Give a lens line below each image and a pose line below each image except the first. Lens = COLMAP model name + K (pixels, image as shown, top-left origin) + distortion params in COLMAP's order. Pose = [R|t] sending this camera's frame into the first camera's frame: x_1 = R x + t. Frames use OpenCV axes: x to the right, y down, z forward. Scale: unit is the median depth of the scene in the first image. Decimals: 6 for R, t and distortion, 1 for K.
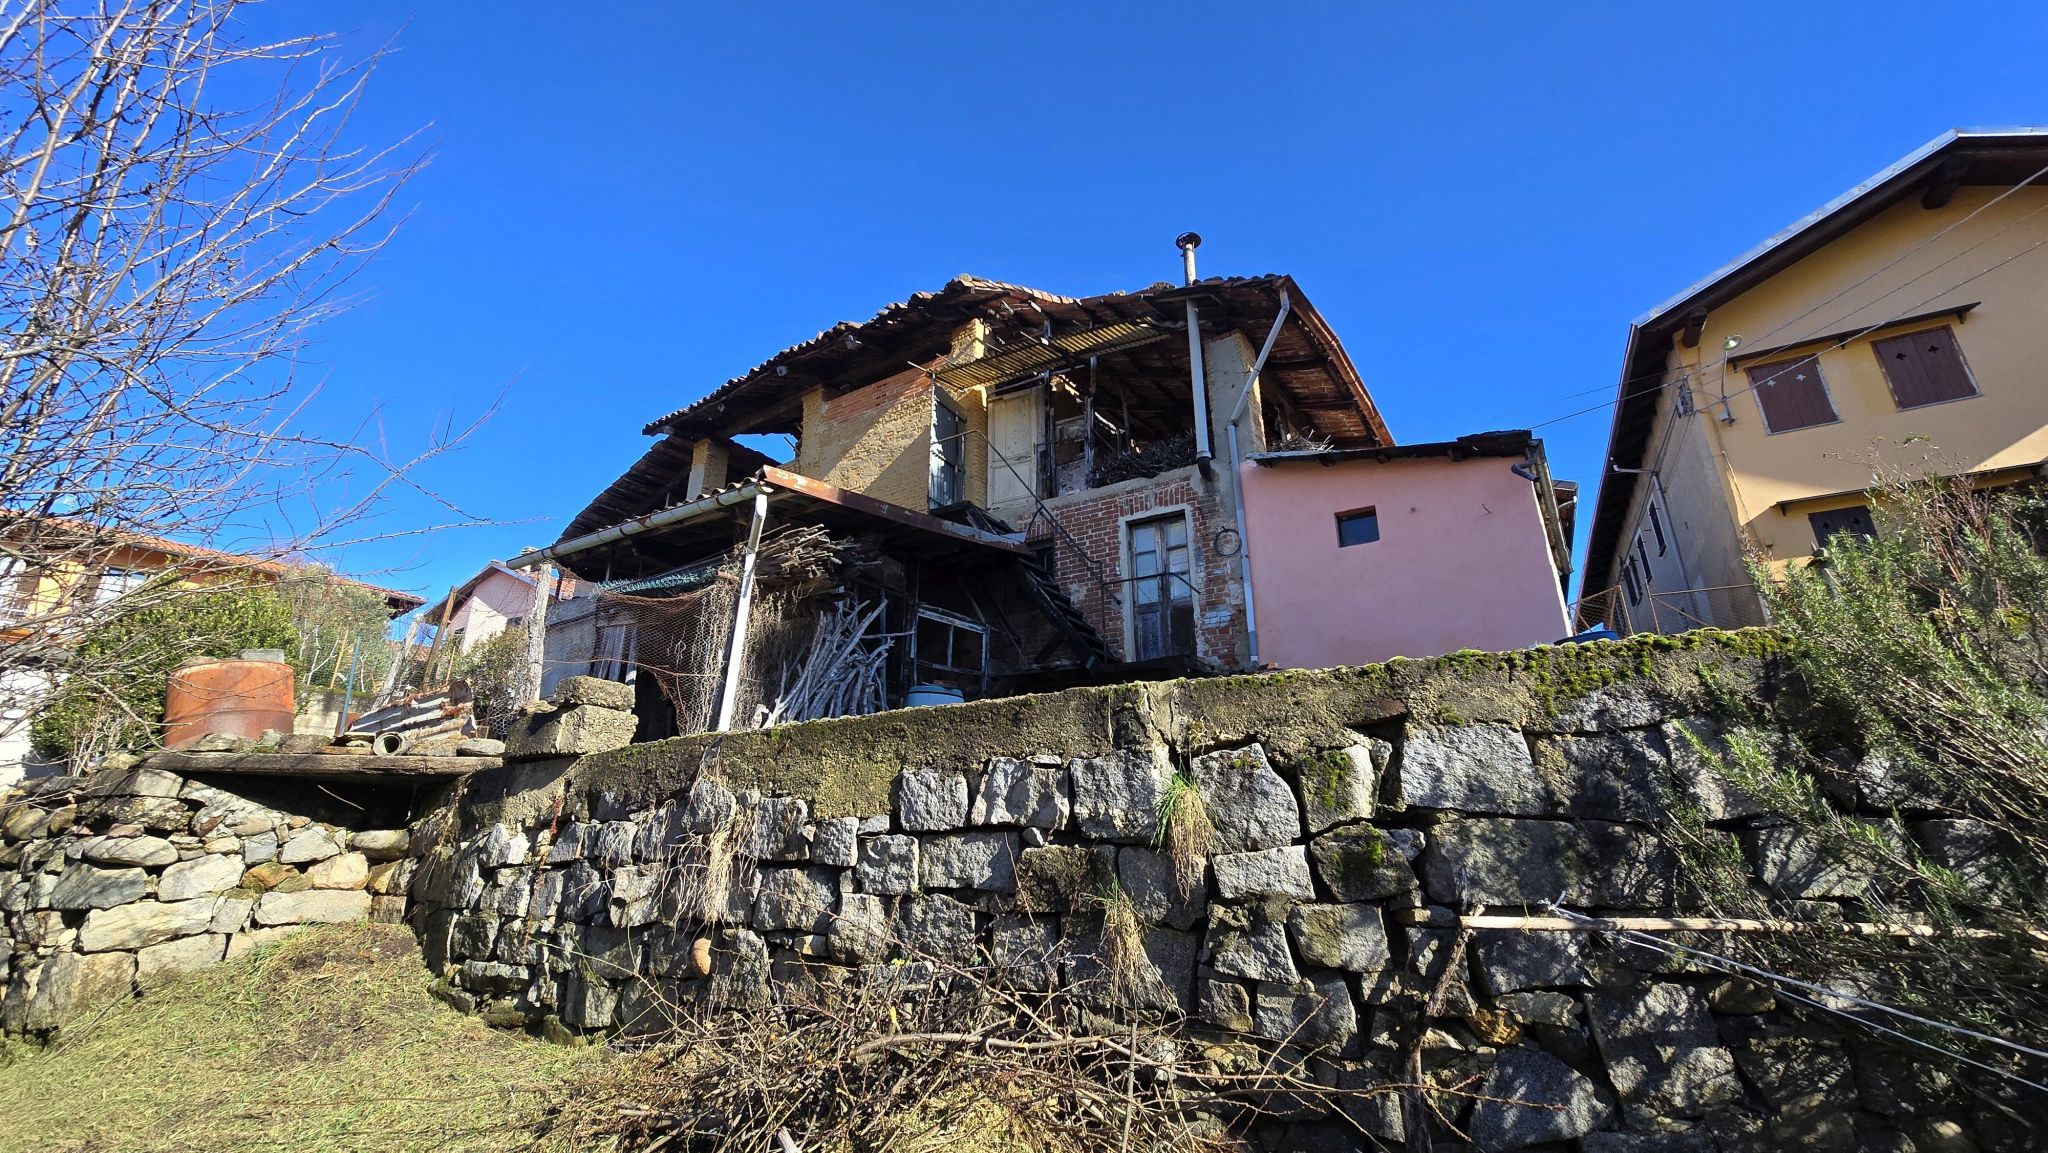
lens RADIAL K [[833.8, 0, 1031.0], [0, 833.8, 559.0], [0, 0, 1]] dist [-0.002640, 0.000311]
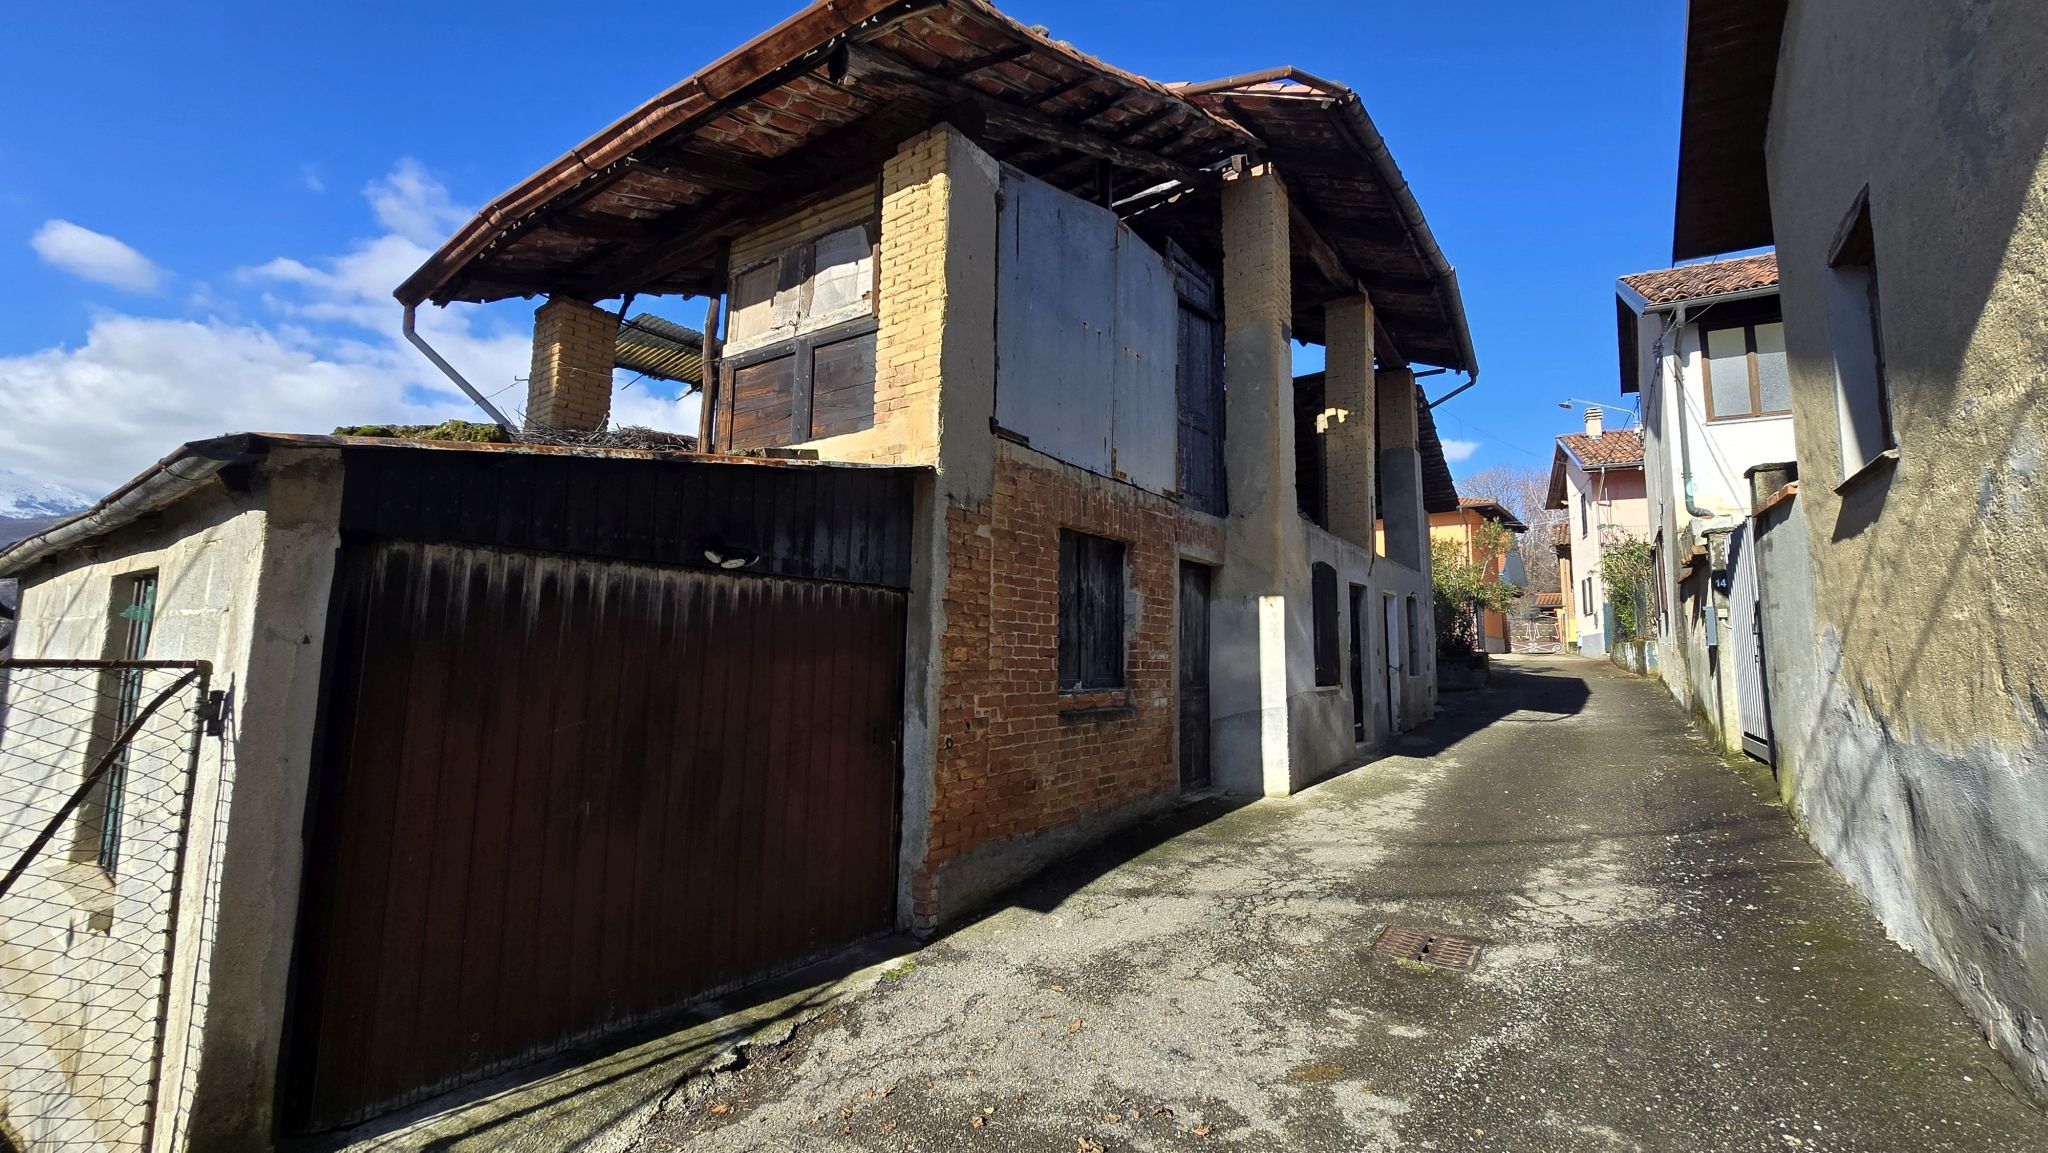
lens RADIAL K [[833.8, 0, 1024.6], [0, 833.8, 561.6], [0, 0, 1]] dist [-0.002640, 0.000311]
pose [[-0.002102, -0.107456, -0.994208, 0.968603], [0.321918, 0.941213, -0.102409, 0.134272], [0.946765, -0.320269, 0.032614, 1.359294]]
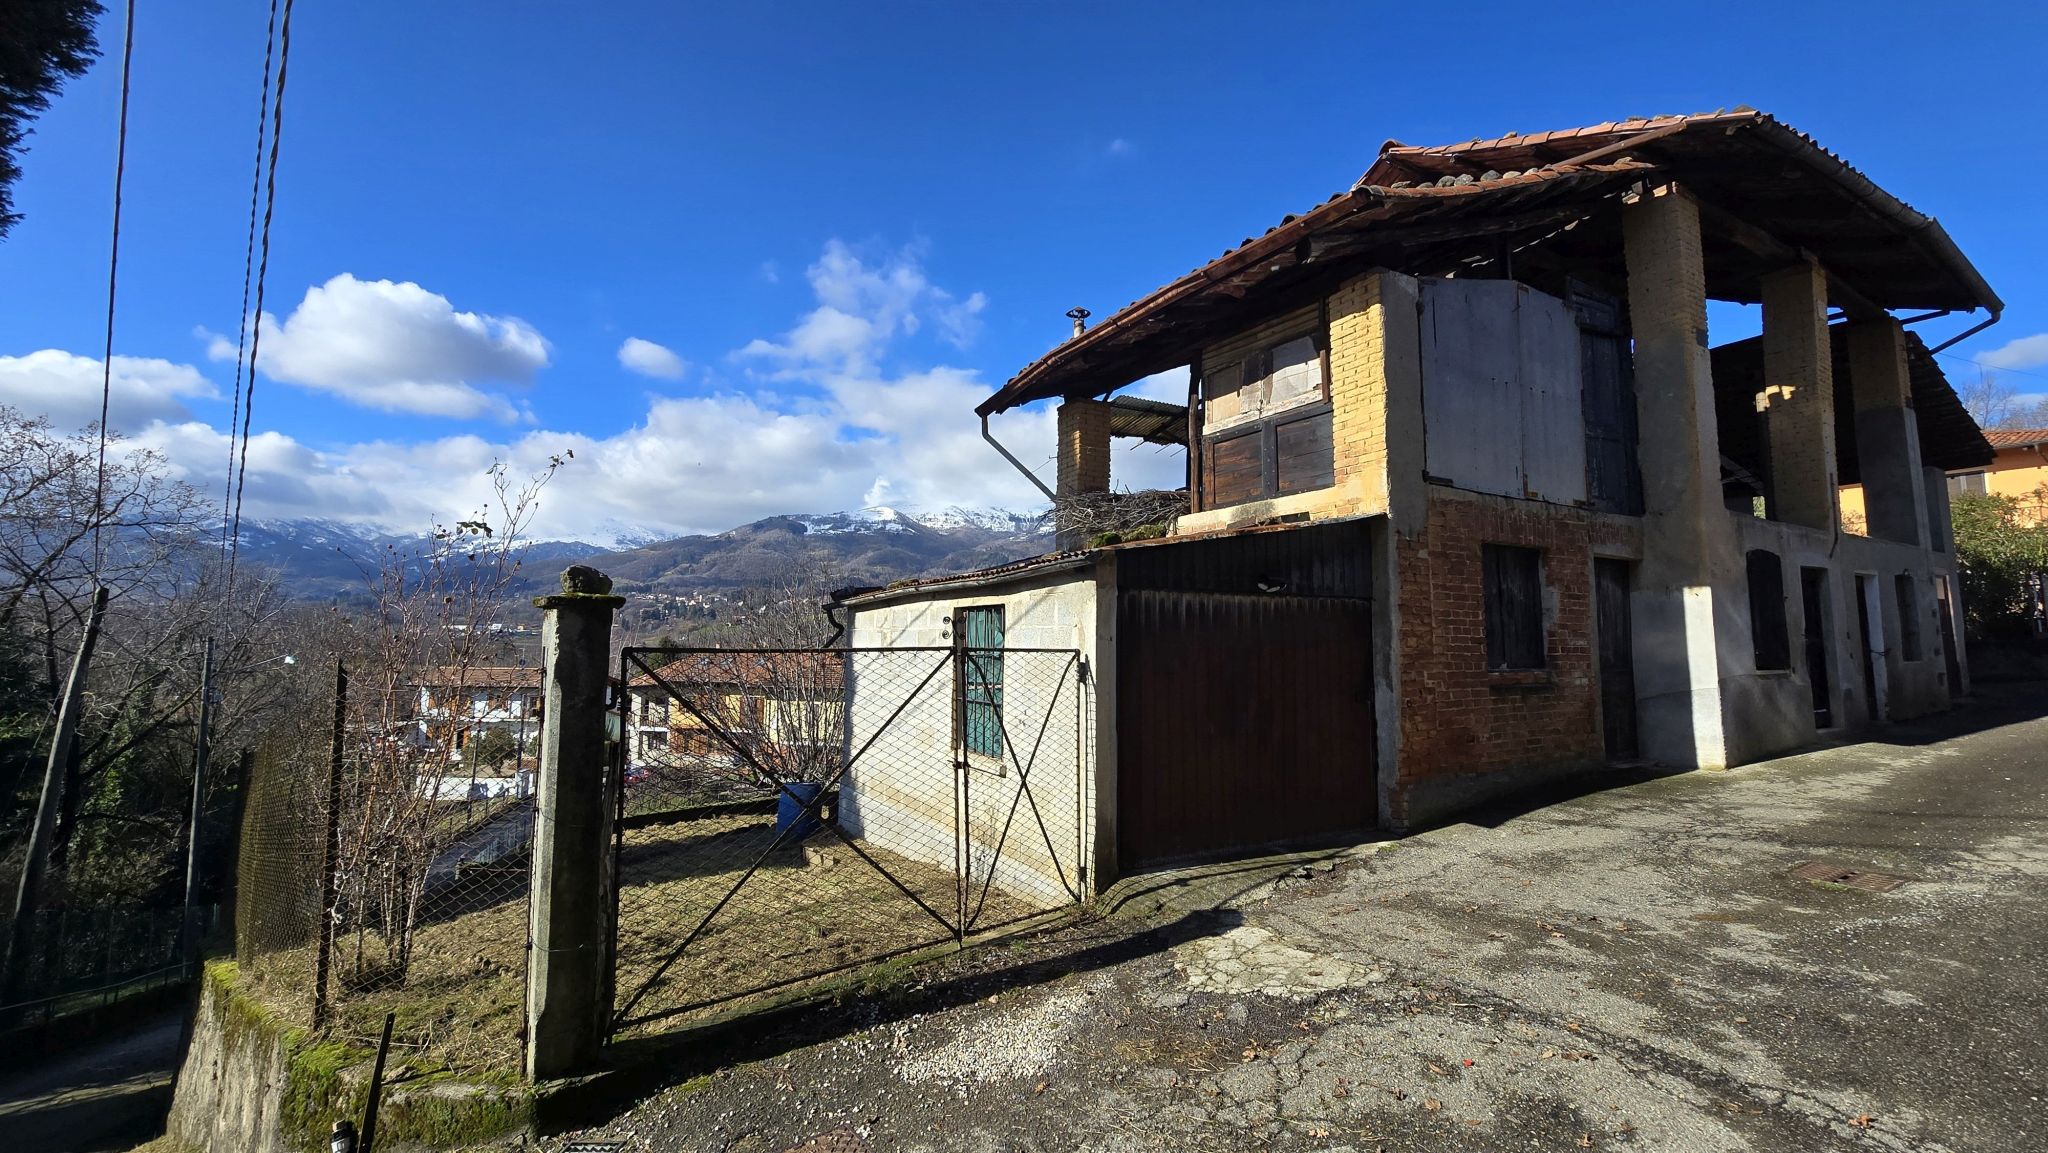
lens RADIAL K [[833.8, 0, 1028.8], [0, 833.8, 558.6], [0, 0, 1]] dist [-0.002640, 0.000311]
pose [[-0.413197, -0.087338, -0.906444, 1.225696], [0.303032, 0.925474, -0.227307, 0.120537], [0.858743, -0.368604, -0.355937, 1.323345]]
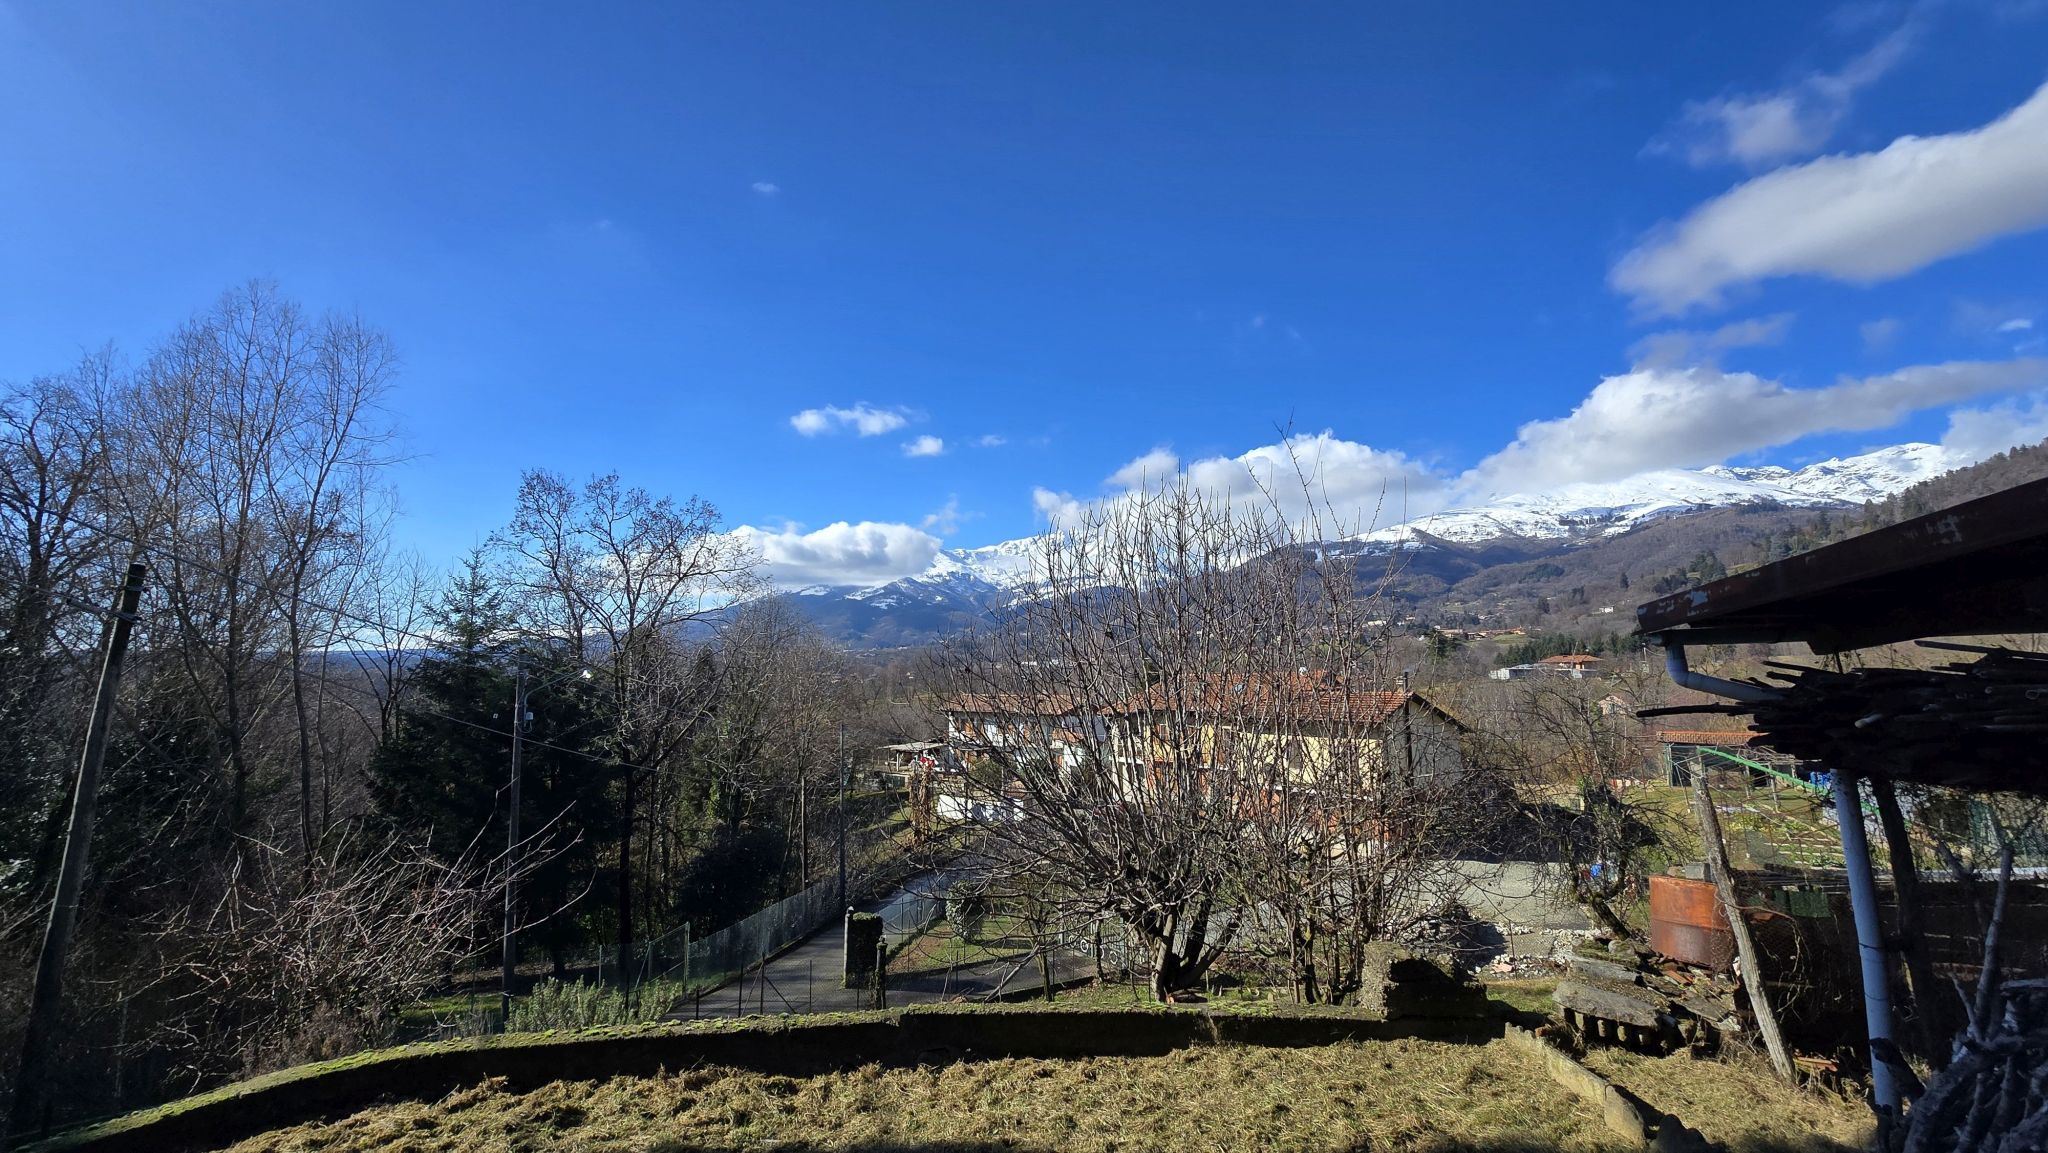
lens RADIAL K [[833.8, 0, 1028.6], [0, 833.8, 560.8], [0, 0, 1]] dist [-0.002640, 0.000311]
pose [[-0.855432, -0.057367, -0.514729, 0.264664], [0.185413, 0.894056, -0.407782, 0.017541], [0.483589, -0.444267, -0.754167, 0.853636]]
